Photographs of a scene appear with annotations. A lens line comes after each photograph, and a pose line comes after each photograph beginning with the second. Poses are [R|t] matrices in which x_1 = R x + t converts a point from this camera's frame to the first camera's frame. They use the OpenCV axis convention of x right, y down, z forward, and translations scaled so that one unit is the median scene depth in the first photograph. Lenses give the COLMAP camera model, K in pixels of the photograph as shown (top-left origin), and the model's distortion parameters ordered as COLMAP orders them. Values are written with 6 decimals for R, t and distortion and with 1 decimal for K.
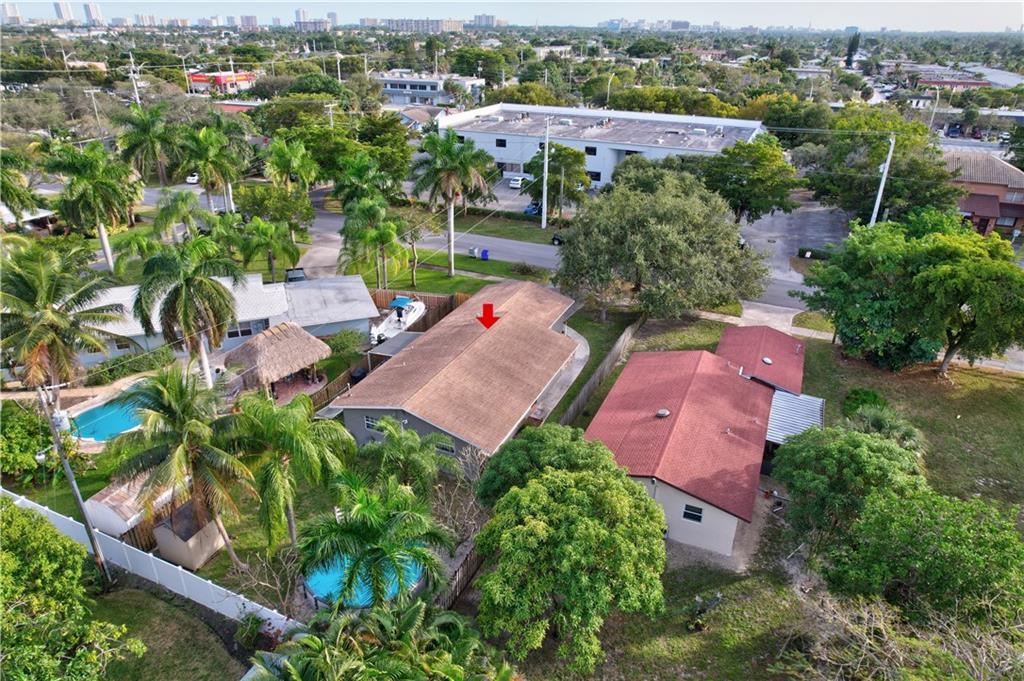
lens RADIAL K [[655.9, 0, 512.0], [0, 655.9, 340.5], [0, 0, 1]] dist [-0.085444, 0.077622]
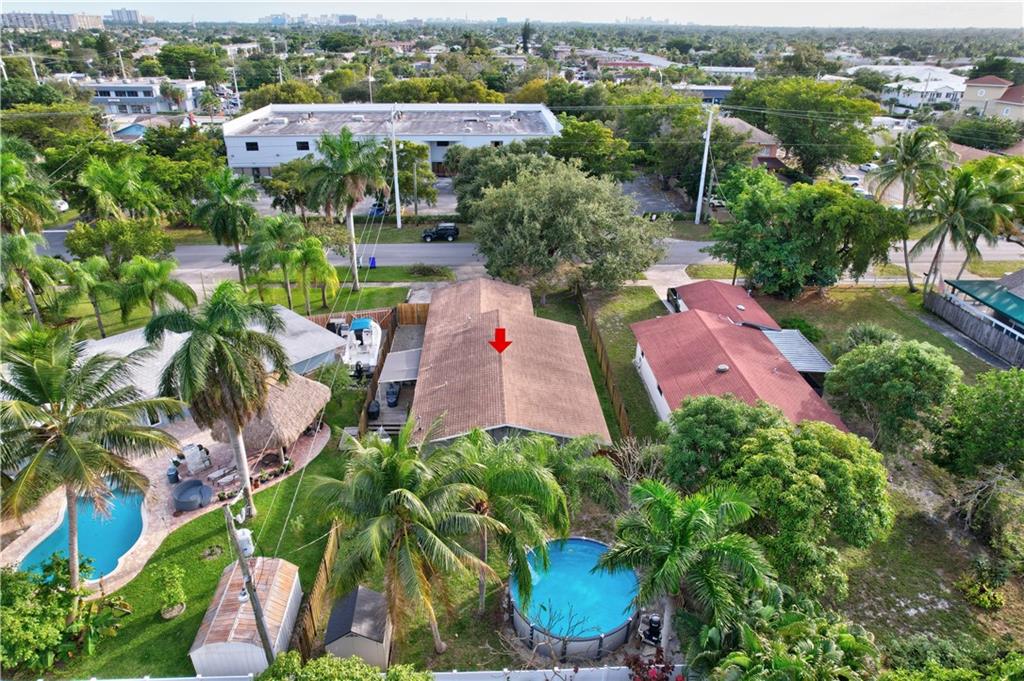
lens RADIAL K [[655.9, 0, 512.0], [0, 655.9, 340.5], [0, 0, 1]] dist [-0.085444, 0.077622]
pose [[0.894007, -0.201942, 0.399963, -0.220170], [0.198783, 0.978774, 0.049860, -0.024974], [-0.401542, 0.034930, 0.915174, 0.063241]]
